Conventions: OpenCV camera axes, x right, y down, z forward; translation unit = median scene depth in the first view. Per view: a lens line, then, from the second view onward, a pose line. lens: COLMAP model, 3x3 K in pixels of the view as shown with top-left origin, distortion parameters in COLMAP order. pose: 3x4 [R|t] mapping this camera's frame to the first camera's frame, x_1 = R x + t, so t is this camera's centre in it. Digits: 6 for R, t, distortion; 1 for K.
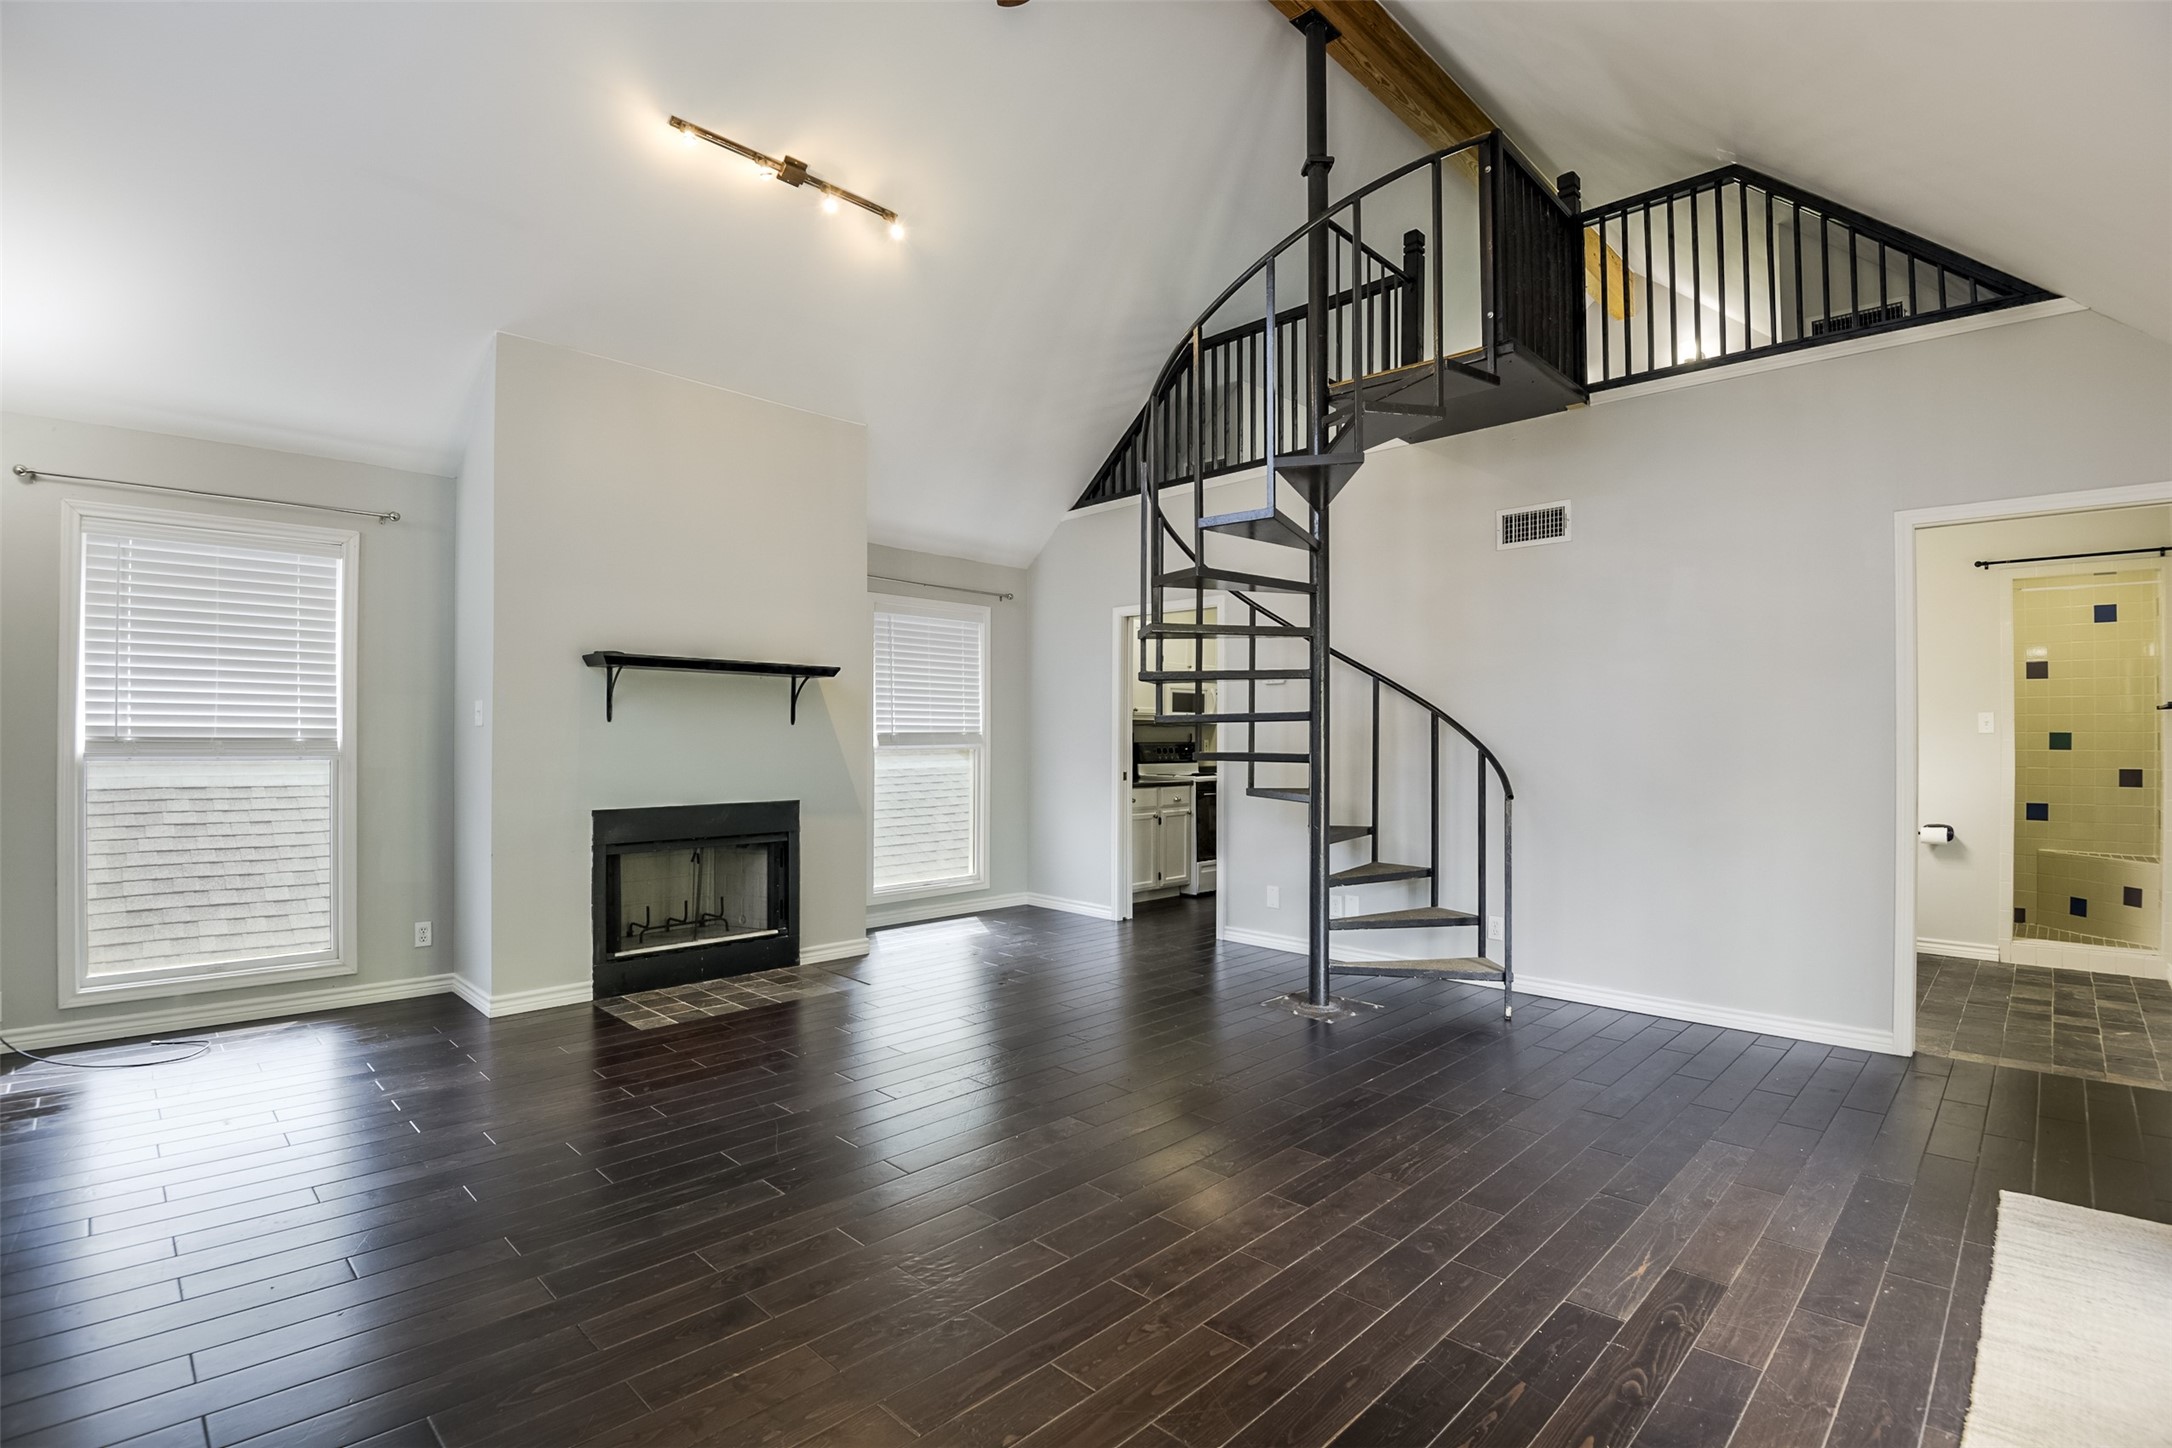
lens RADIAL K [[1005.1, 0, 1079.4], [0, 1005.1, 731.5], [0, 0, 1]] dist [-0.025596, -0.008148]
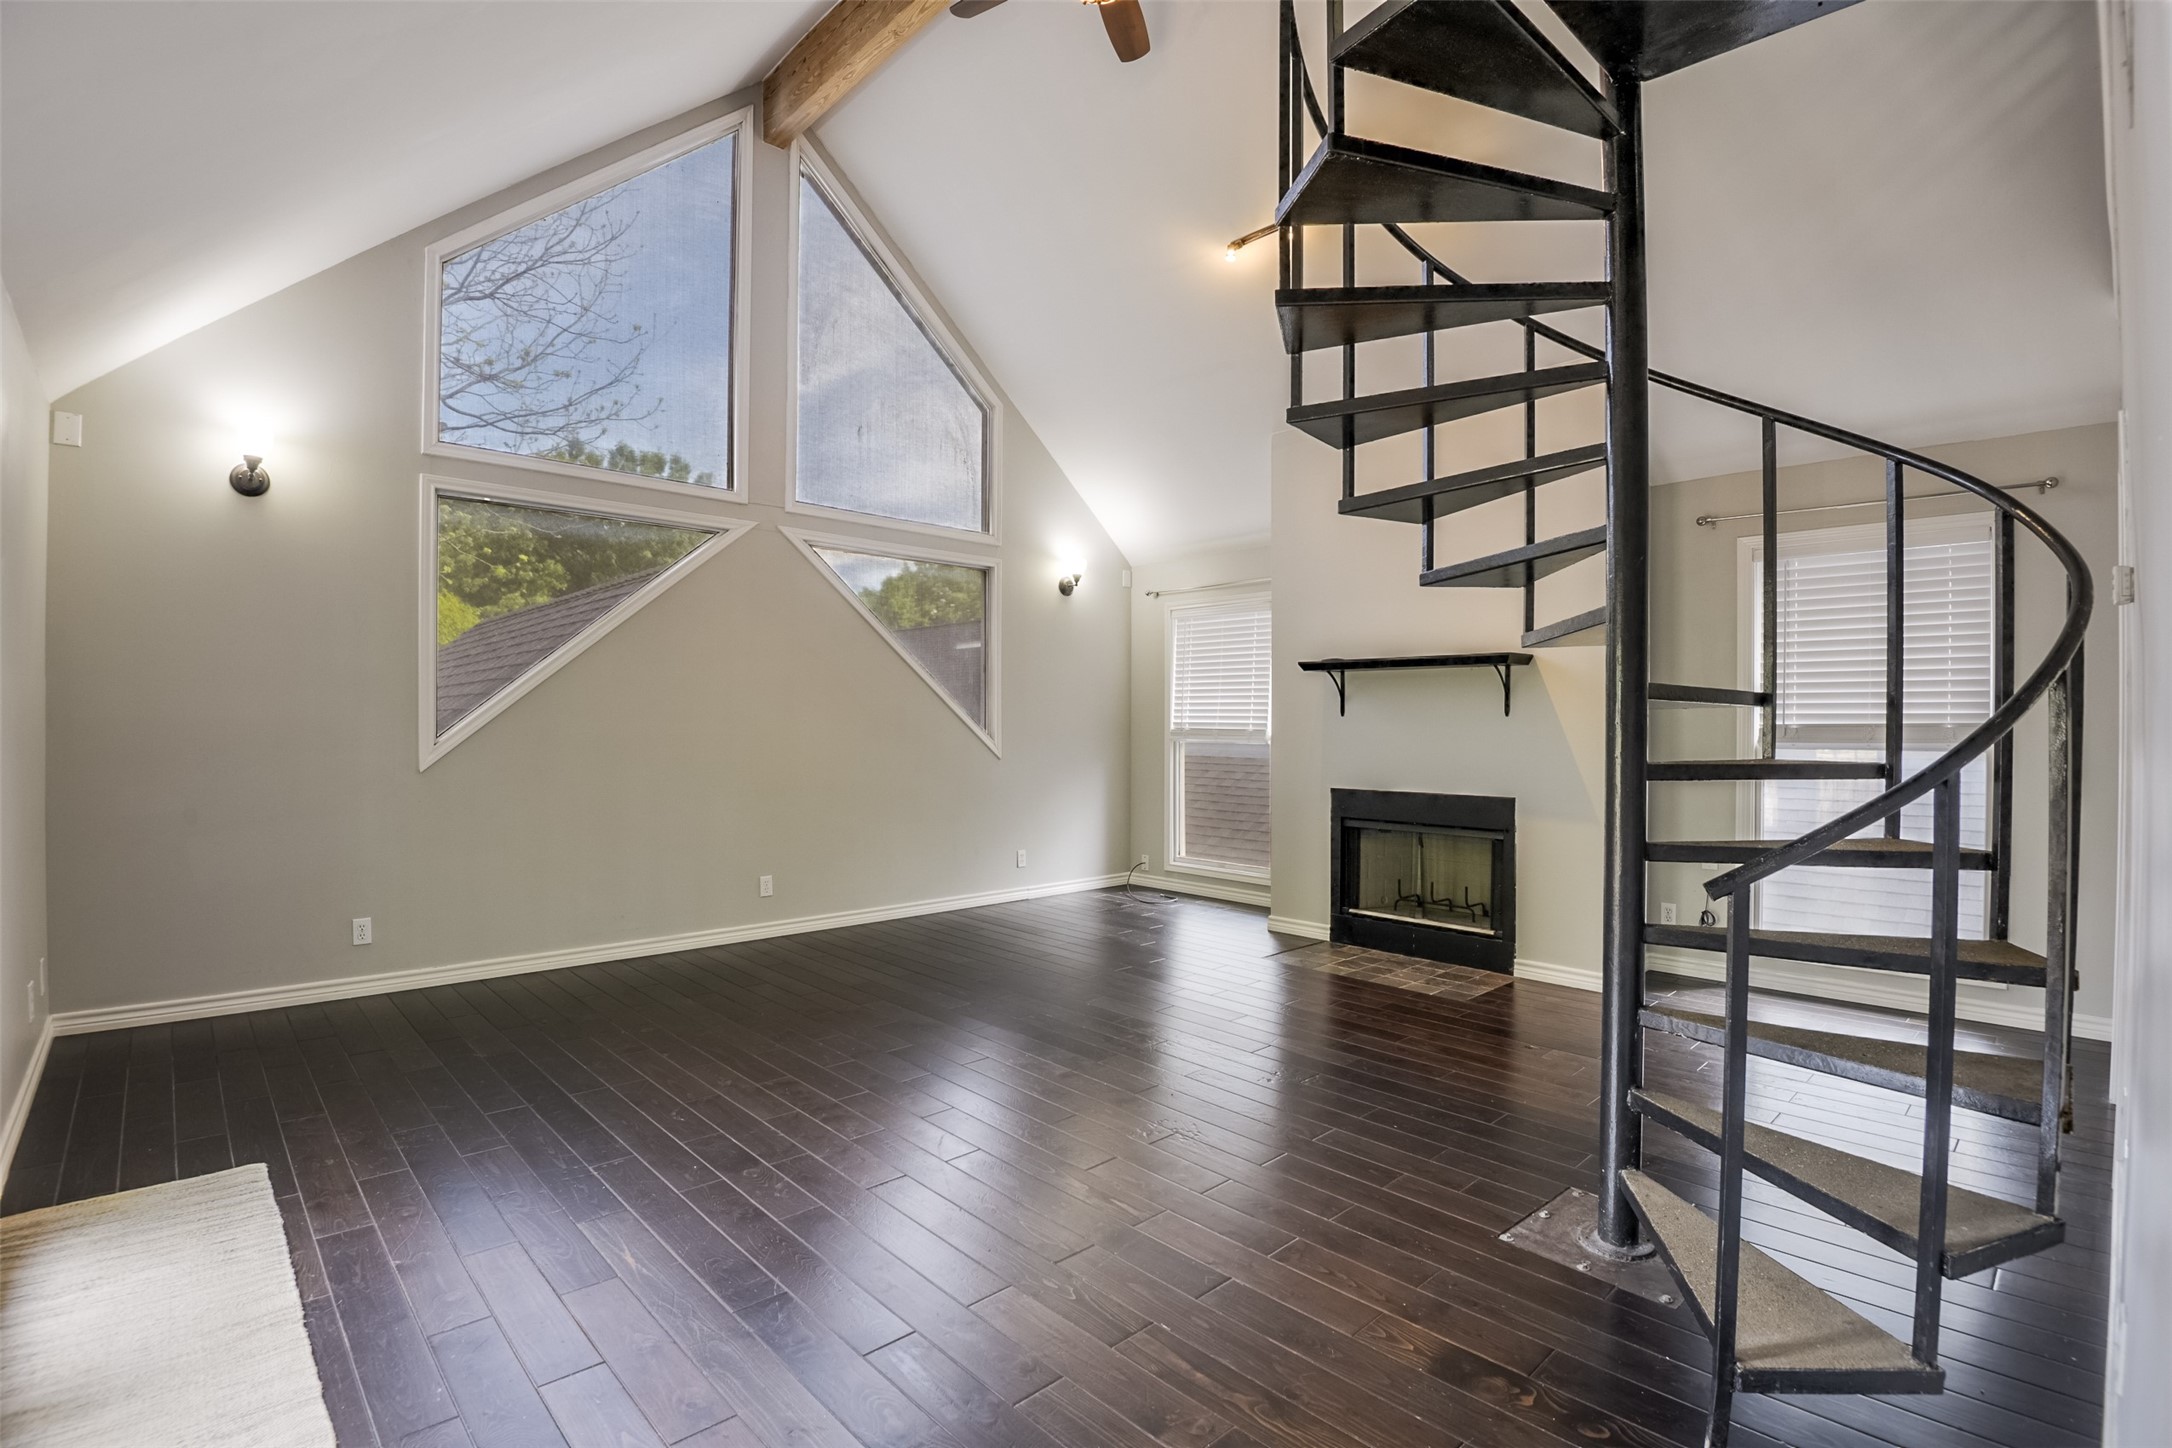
lens RADIAL K [[1005.1, 0, 1079.4], [0, 1005.1, 731.5], [0, 0, 1]] dist [-0.025596, -0.008148]
pose [[-0.038355, 0.005076, -0.999251, 0.755028], [0.002405, 0.999985, 0.004987, 0.001677], [0.999261, -0.002212, -0.038366, 0.725402]]
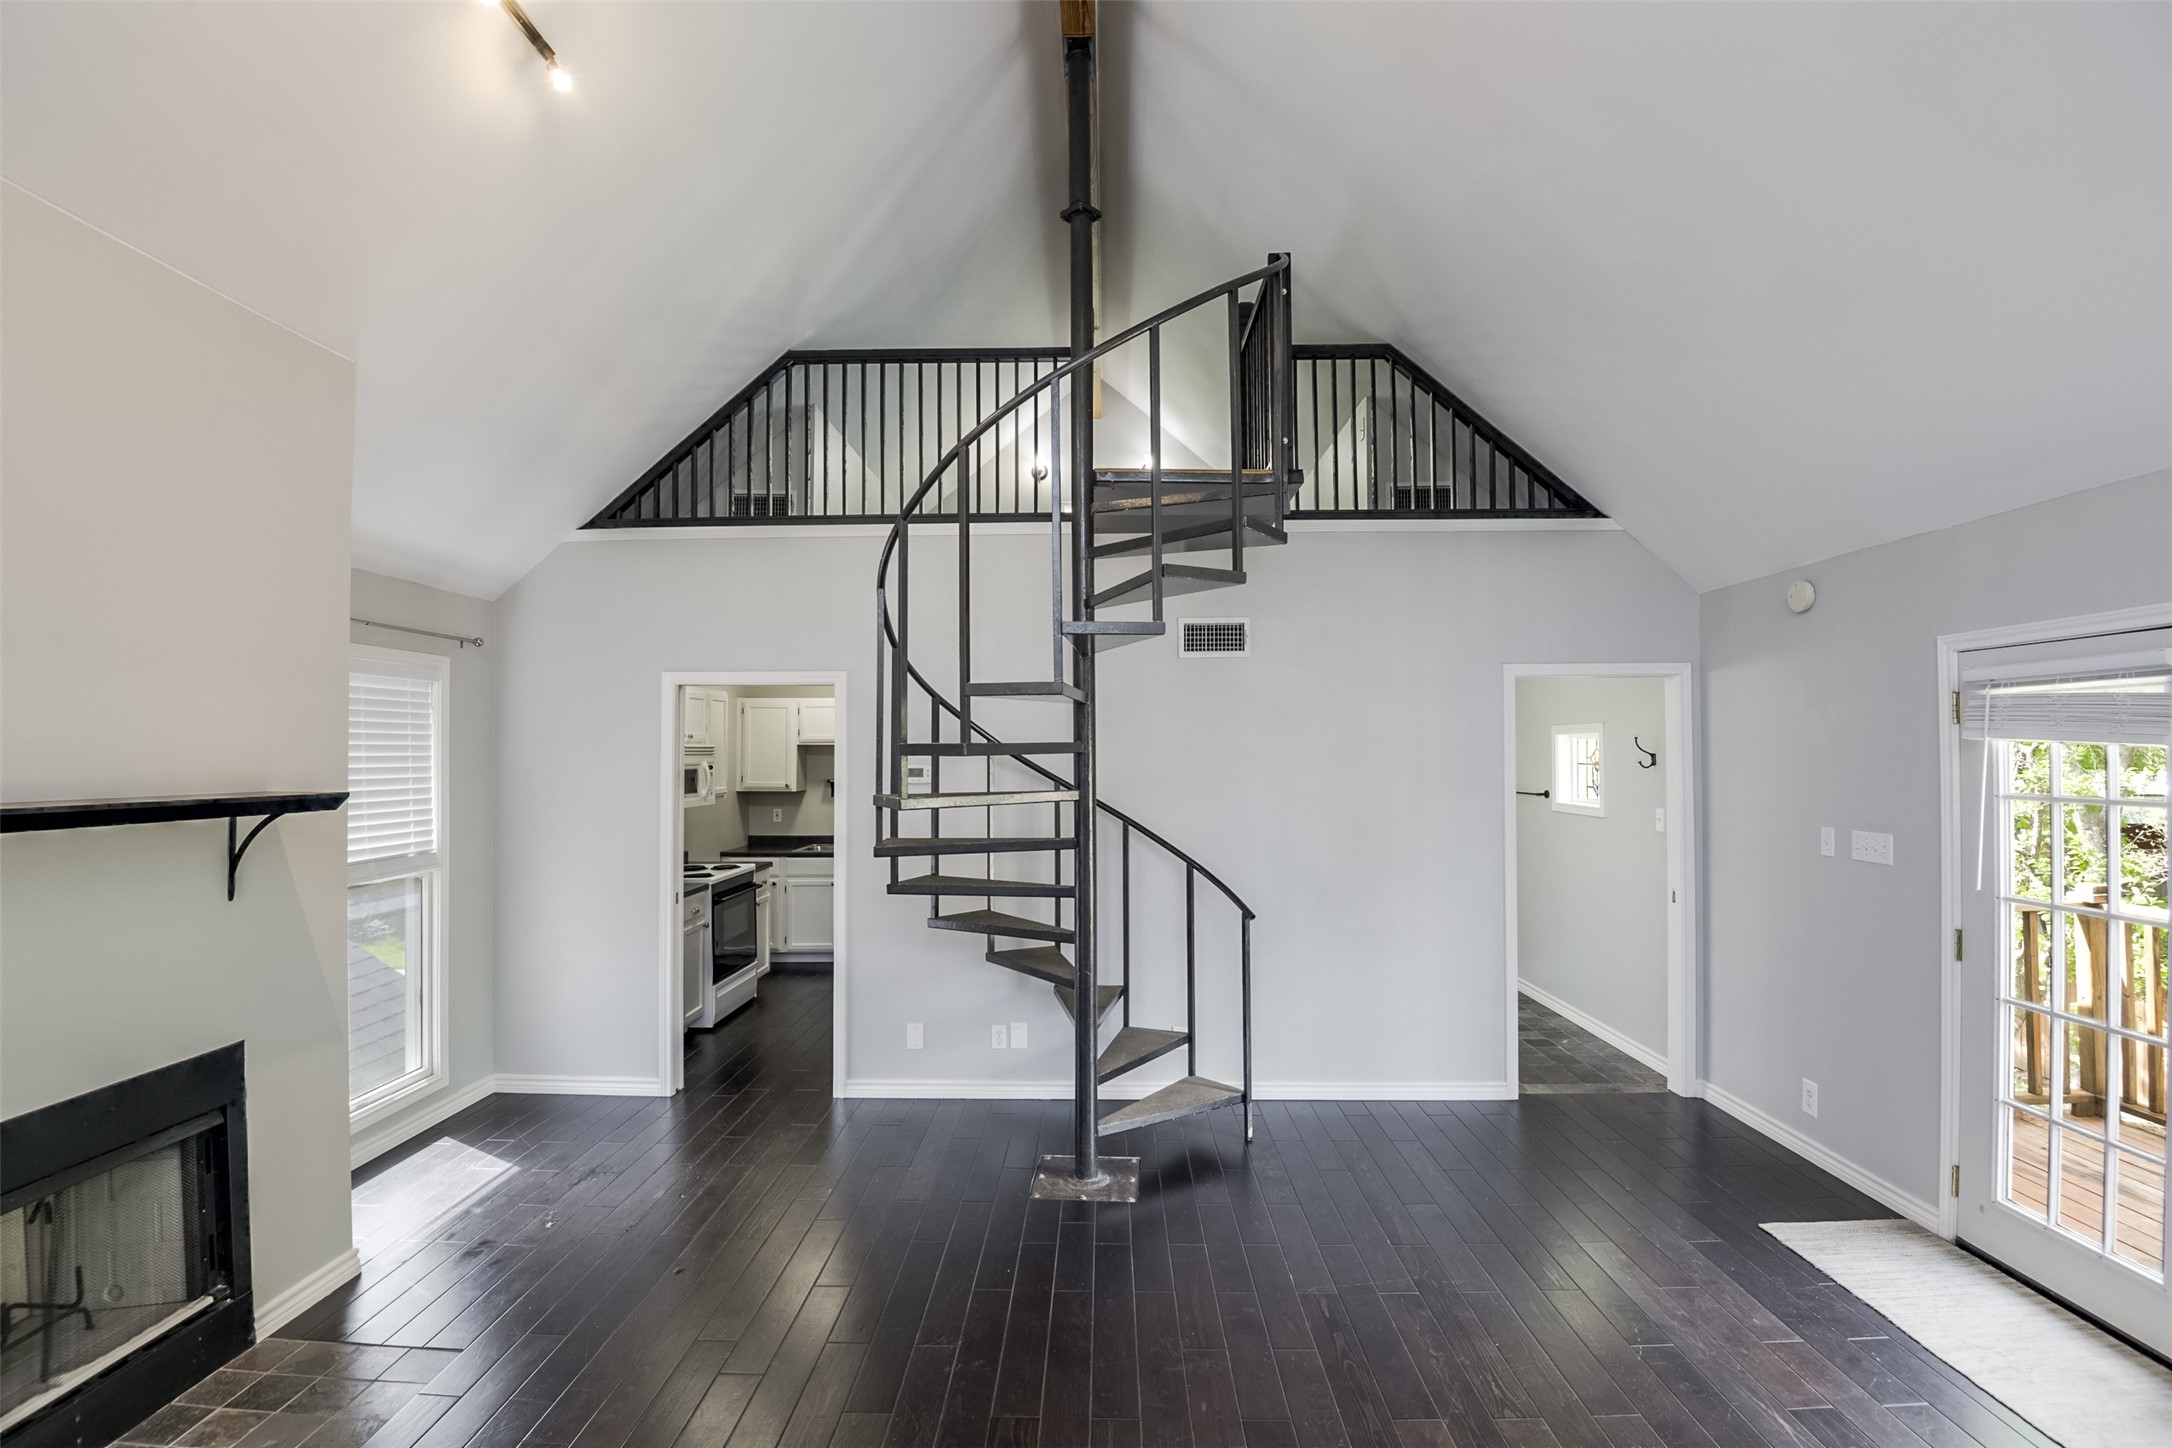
lens RADIAL K [[1016.1, 0, 1086.0], [0, 1016.1, 724.0], [0, 0, 1]] dist [-0.002514, -0.027028]
pose [[0.725330, 0.010335, 0.688324, -0.367123], [0.001518, 0.999861, -0.016613, -0.103950], [-0.688399, 0.013095, 0.725214, 0.350453]]
